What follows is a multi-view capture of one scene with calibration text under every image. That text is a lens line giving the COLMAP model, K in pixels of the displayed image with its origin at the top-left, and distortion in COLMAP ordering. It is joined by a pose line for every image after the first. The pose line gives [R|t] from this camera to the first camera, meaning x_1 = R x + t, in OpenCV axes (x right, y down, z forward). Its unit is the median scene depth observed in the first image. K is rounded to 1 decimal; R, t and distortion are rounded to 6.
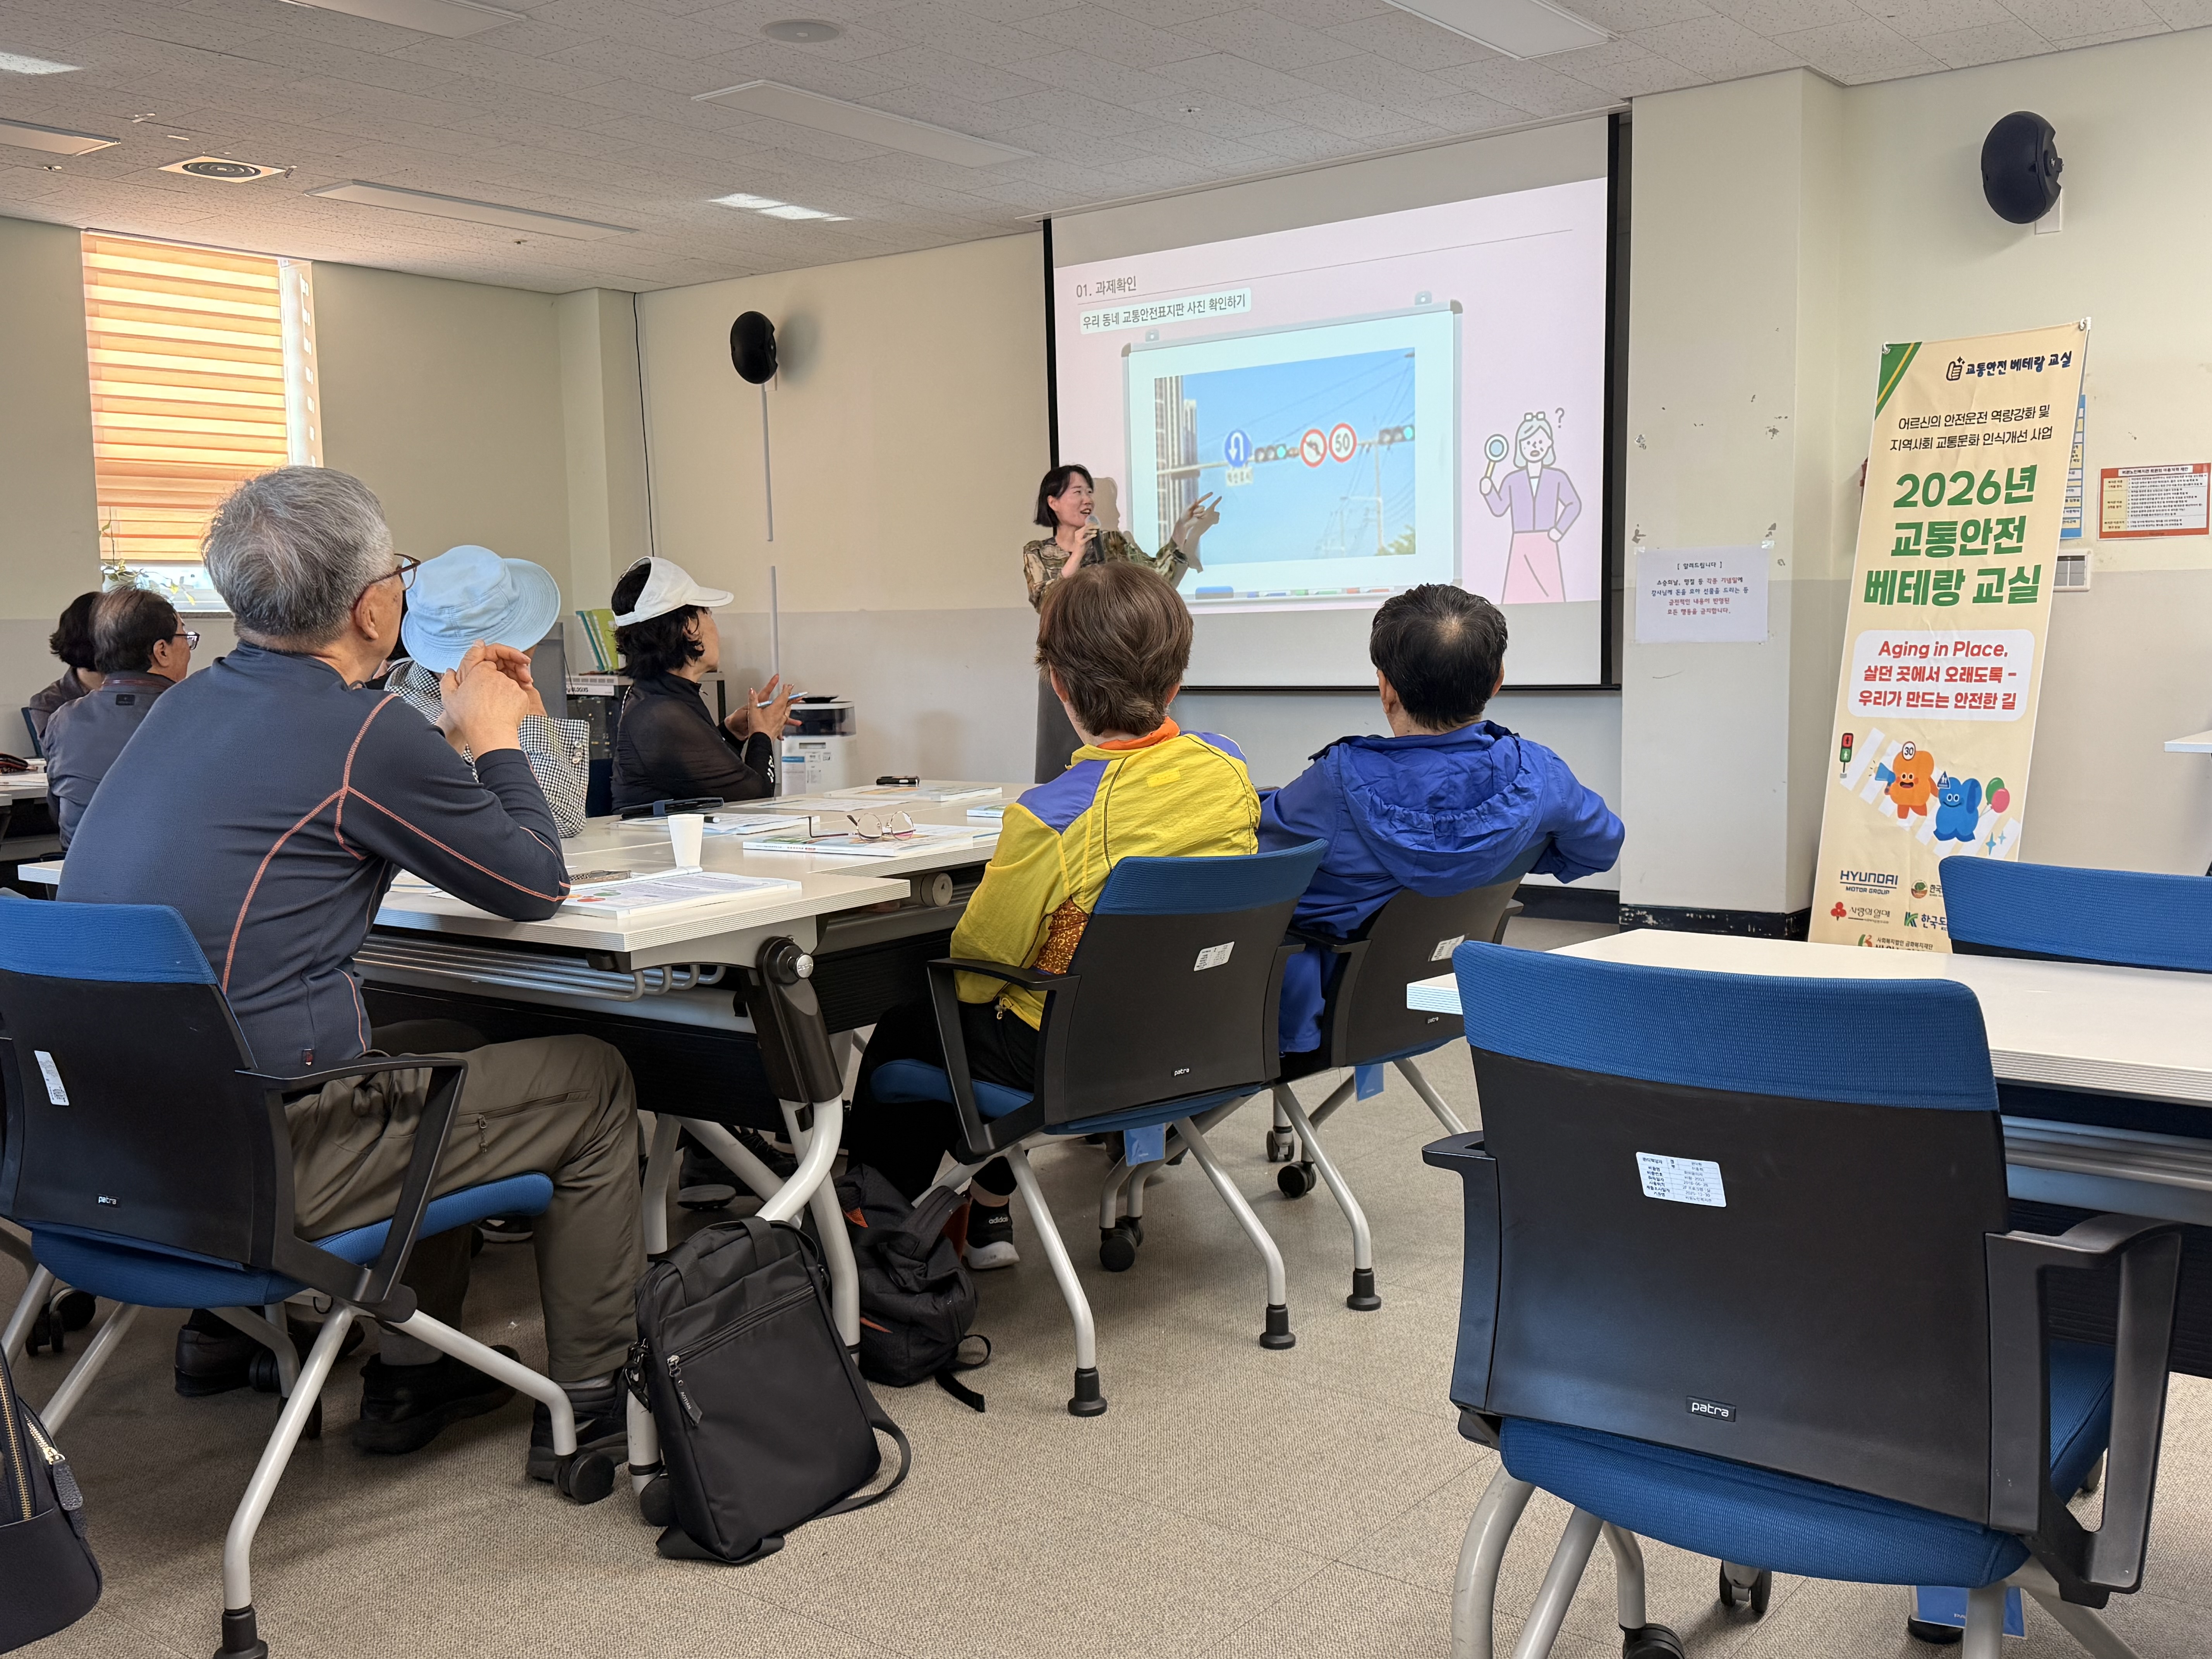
lens RADIAL K [[2068.6, 0, 1108.7], [0, 2068.6, 827.9], [0, 0, 1]] dist [0.062828, 0.000000]
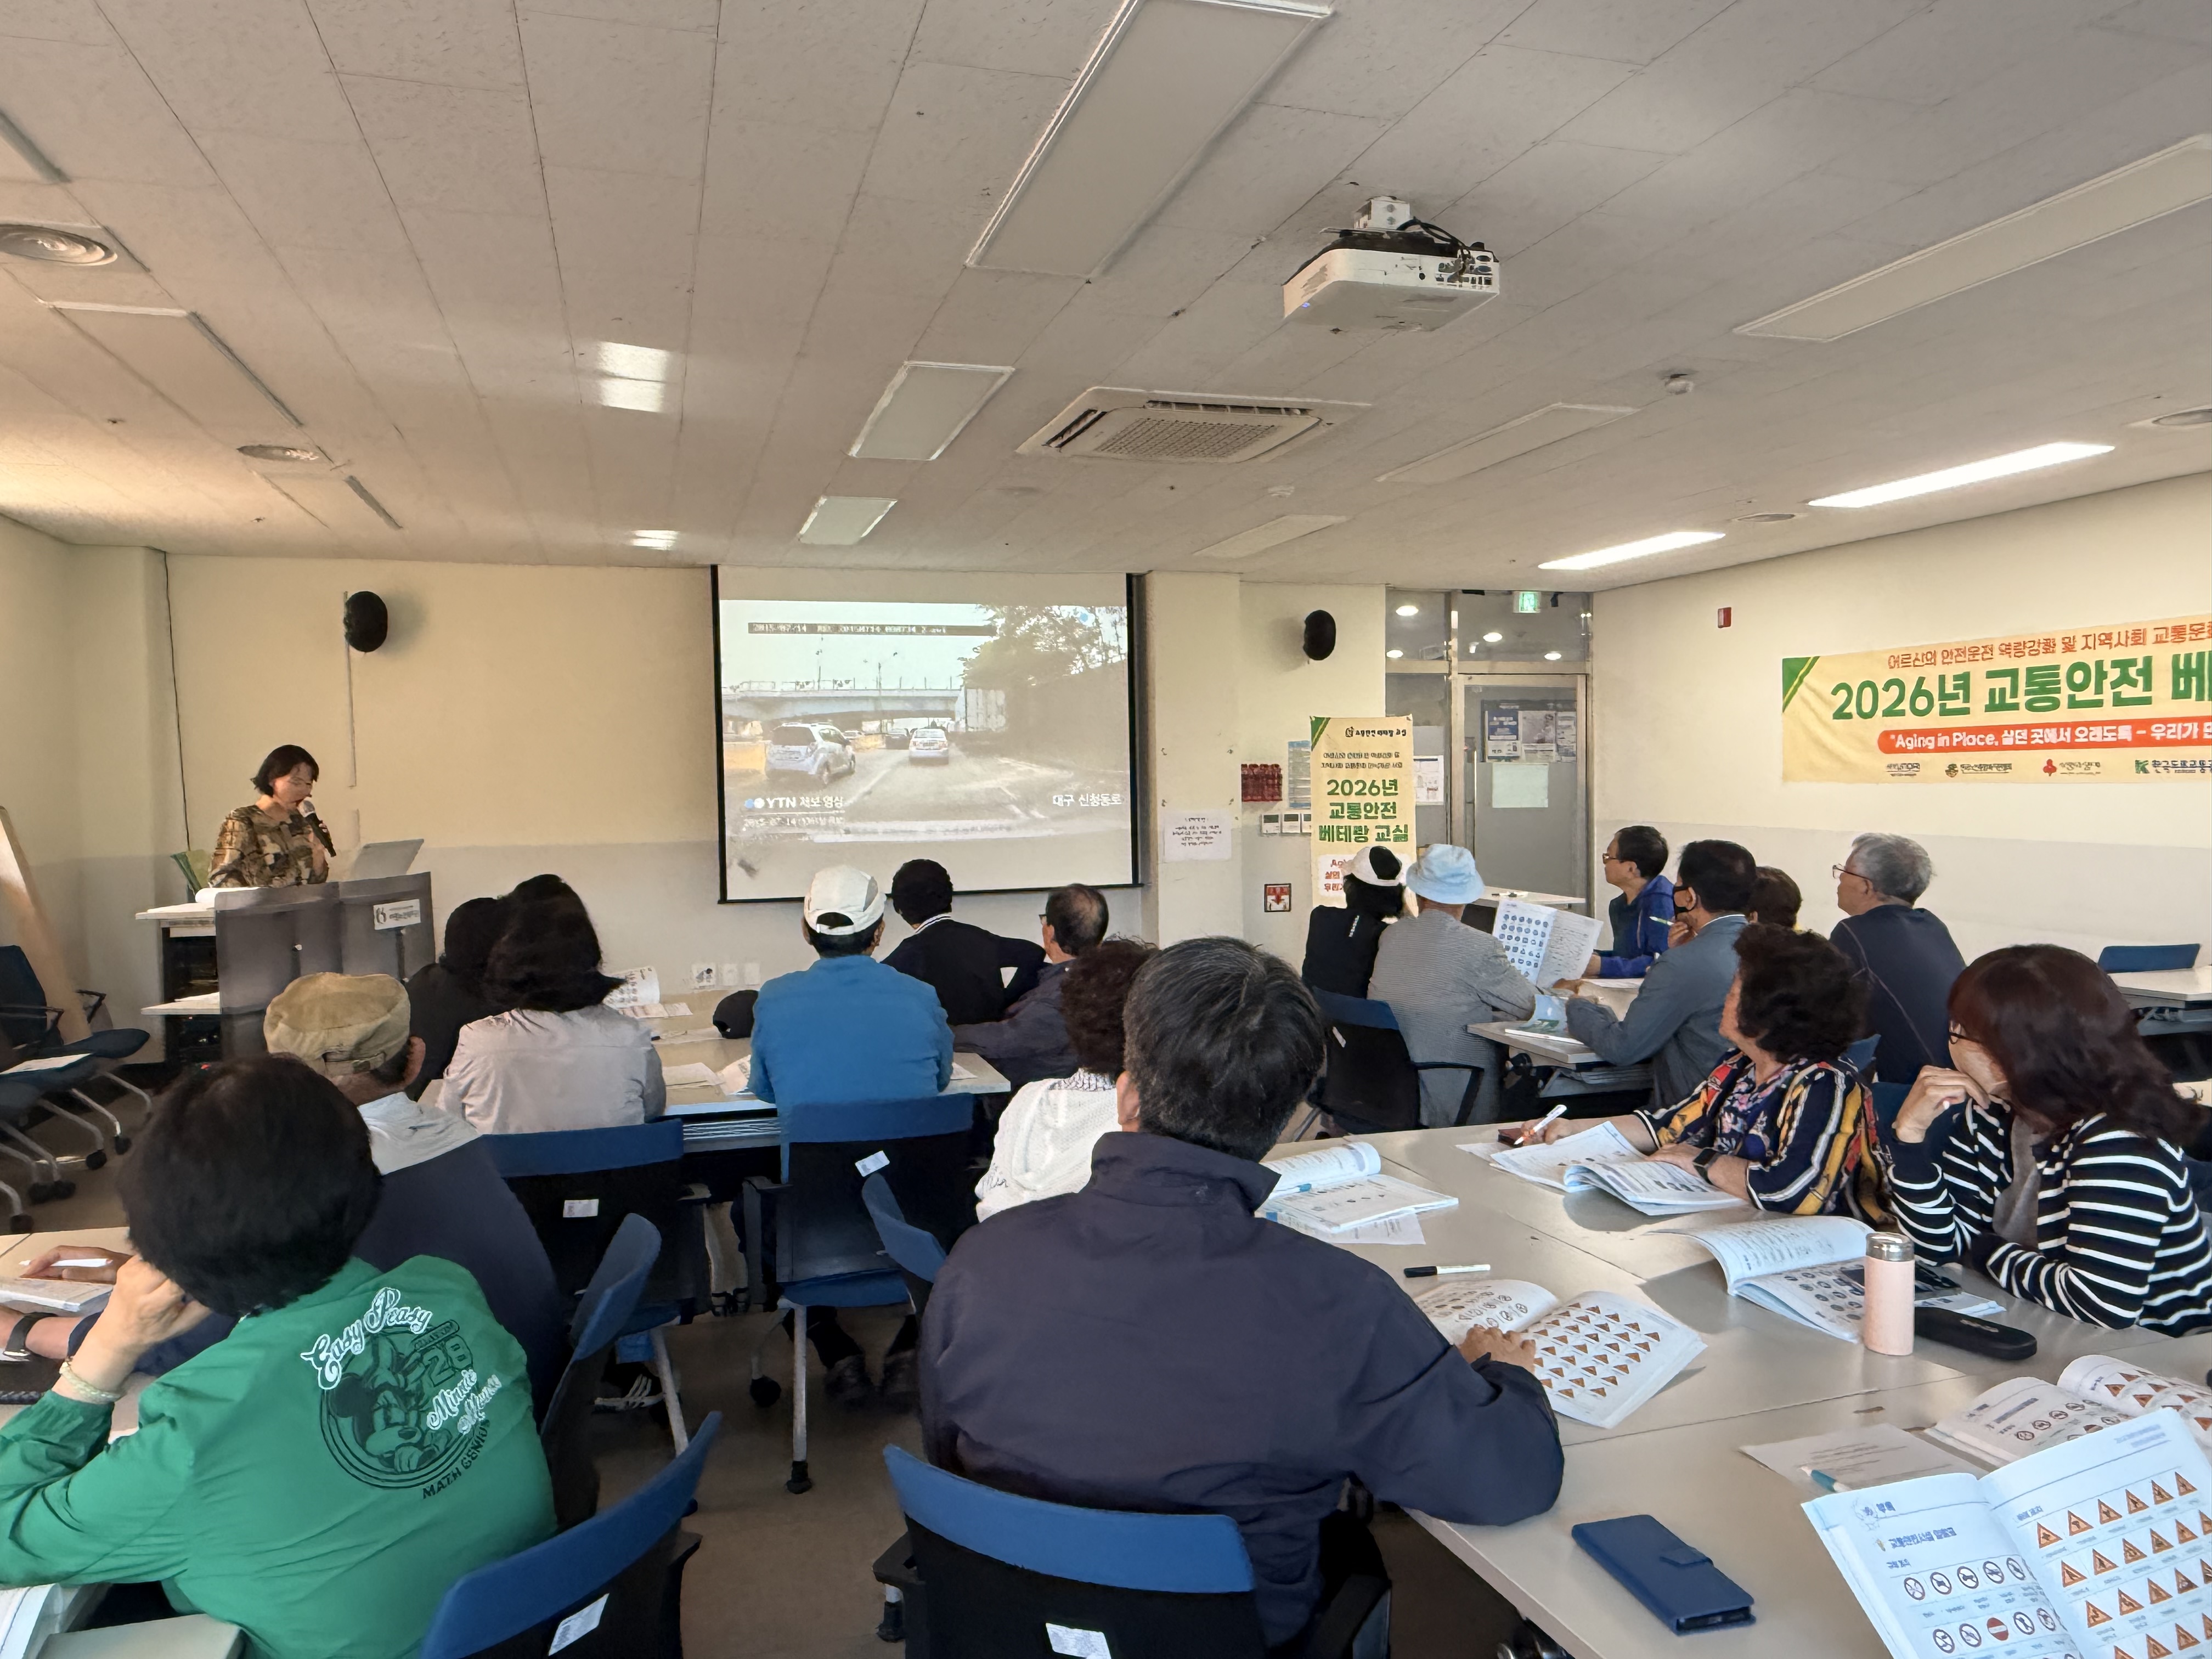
lens RADIAL K [[1525.3, 0, 1099.3], [0, 1525.3, 833.3], [0, 0, 1]] dist [-0.020910, 0.009980]
pose [[0.585826, -0.026644, 0.809999, -0.865382], [0.080885, 0.996391, -0.025725, -0.083686], [-0.806391, 0.080587, 0.585867, 0.264123]]
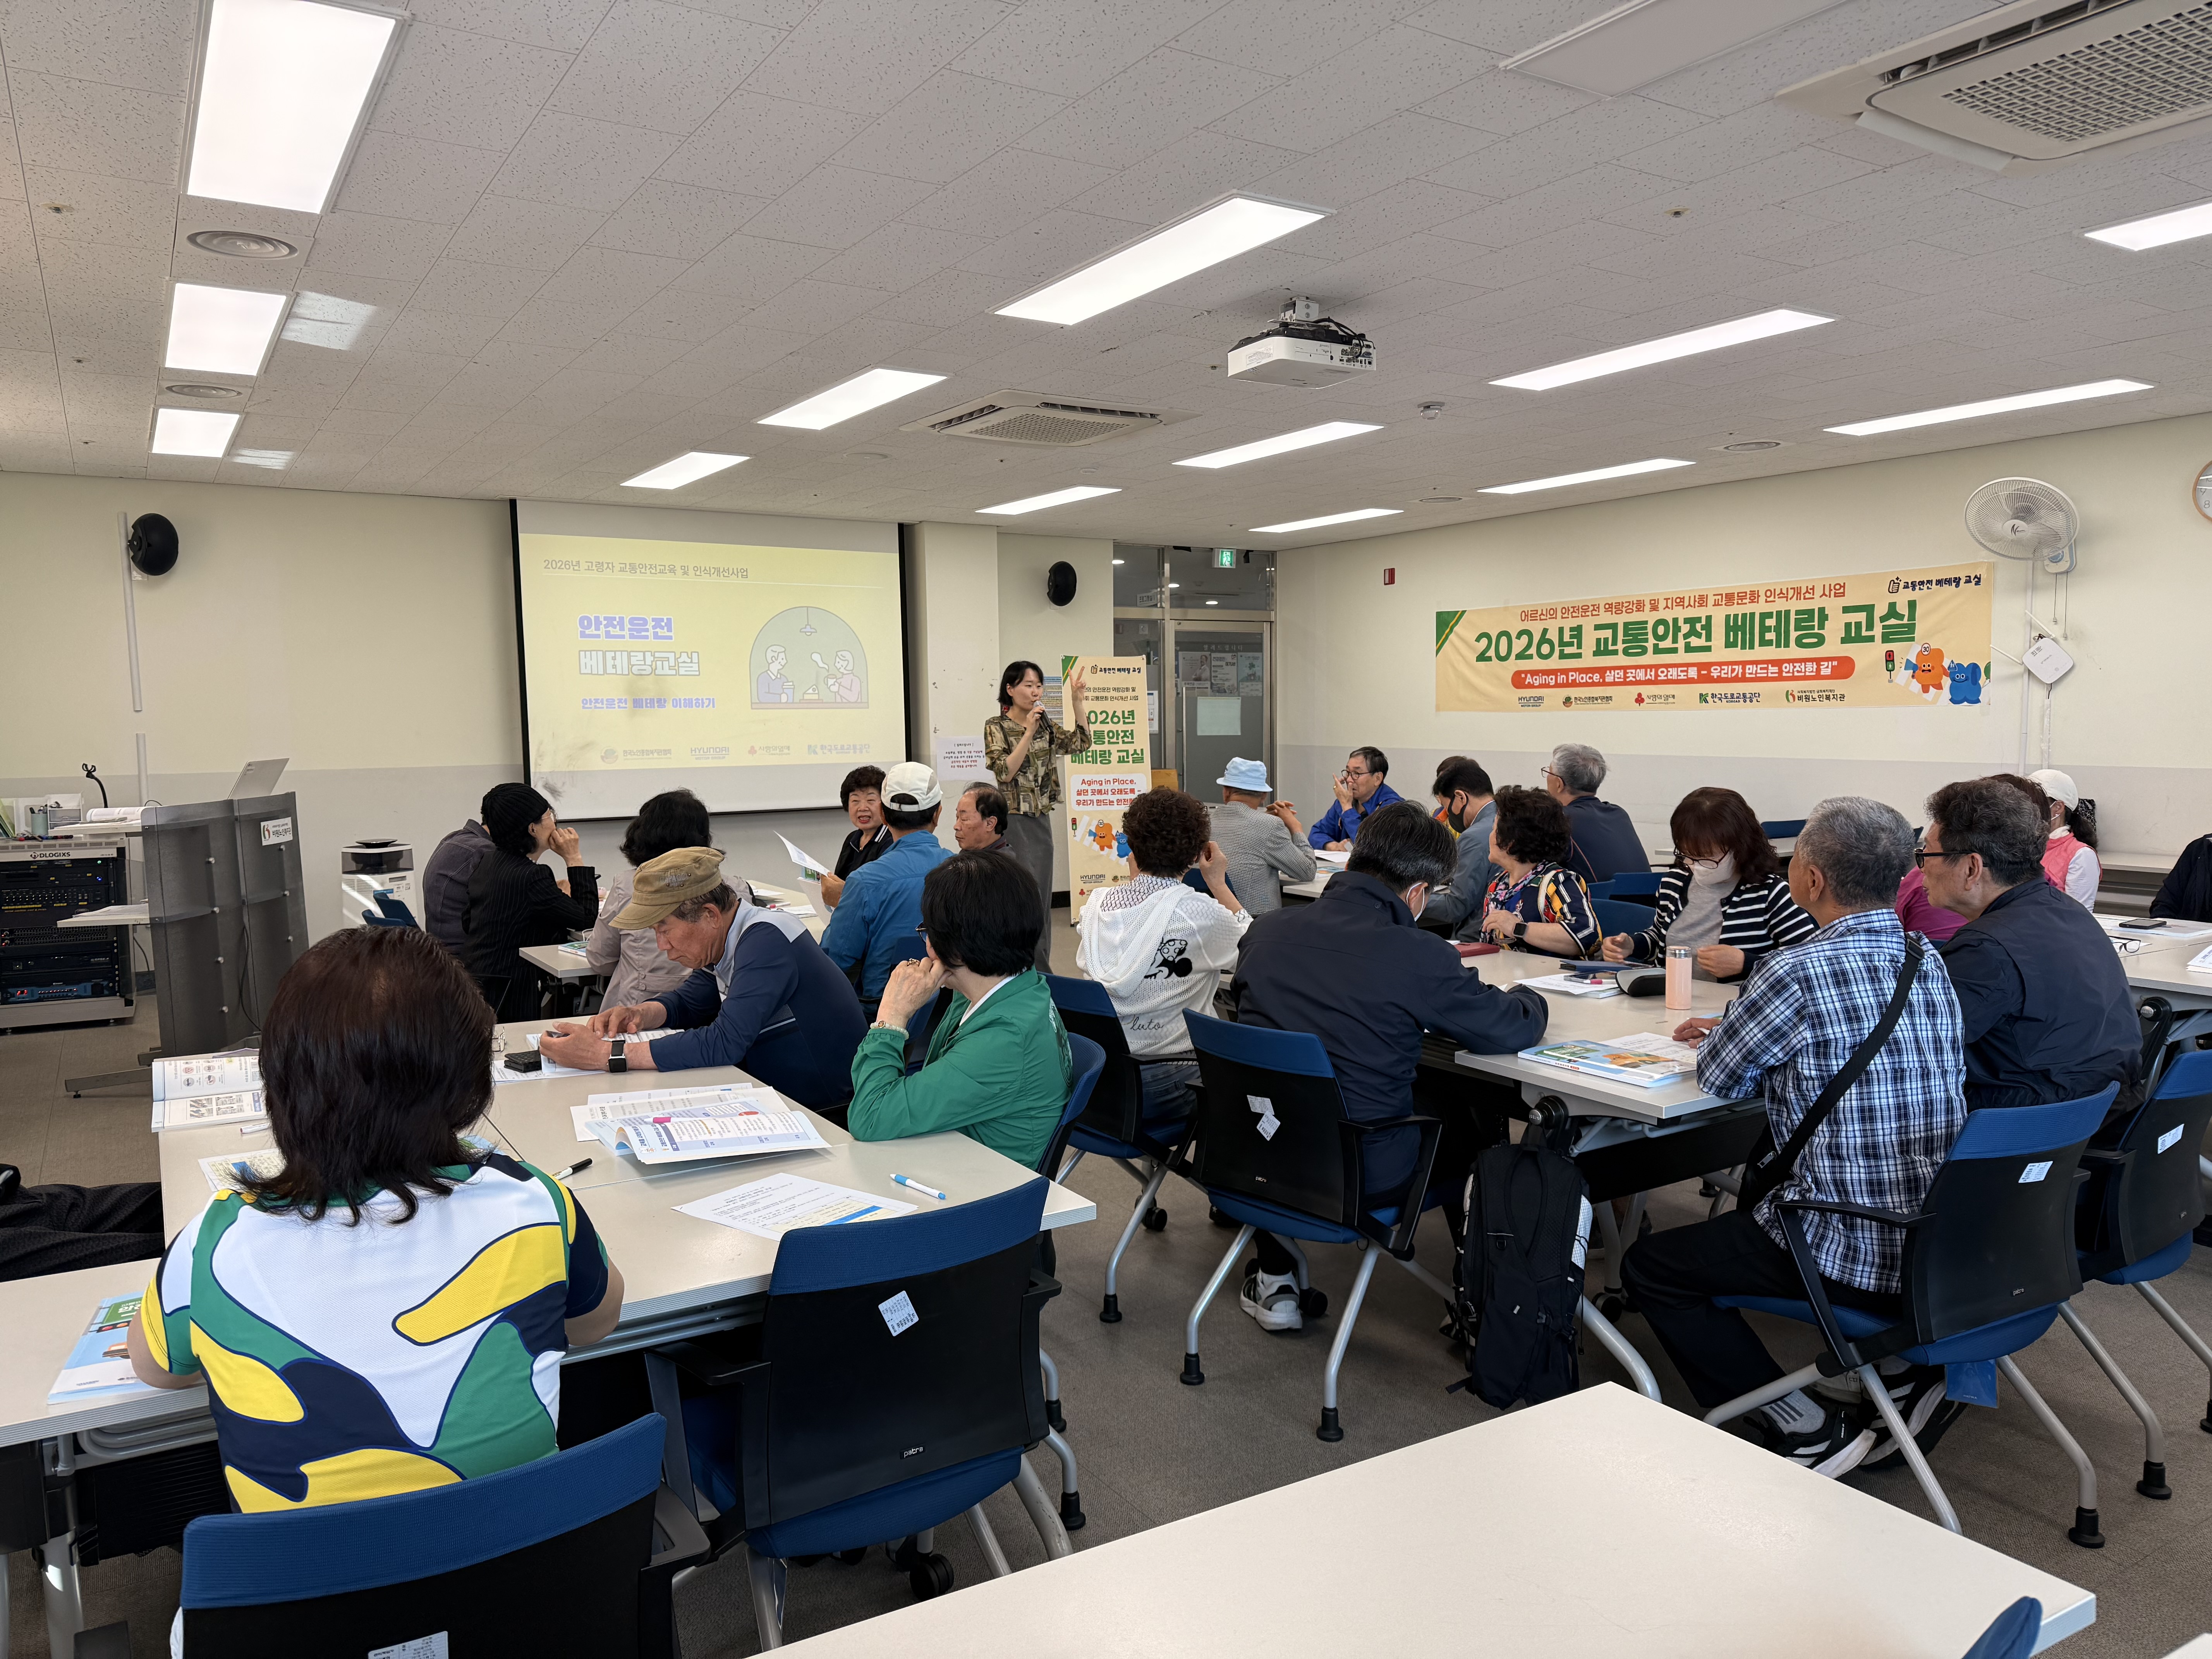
lens RADIAL K [[1527.7, 0, 1122.6], [0, 1527.7, 827.3], [0, 0, 1]] dist [0.033761, -0.004231]
pose [[0.349585, -0.063905, 0.934723, -1.105967], [0.094021, 0.995028, 0.032865, -0.076762], [-0.932175, 0.076394, 0.353855, 0.297785]]
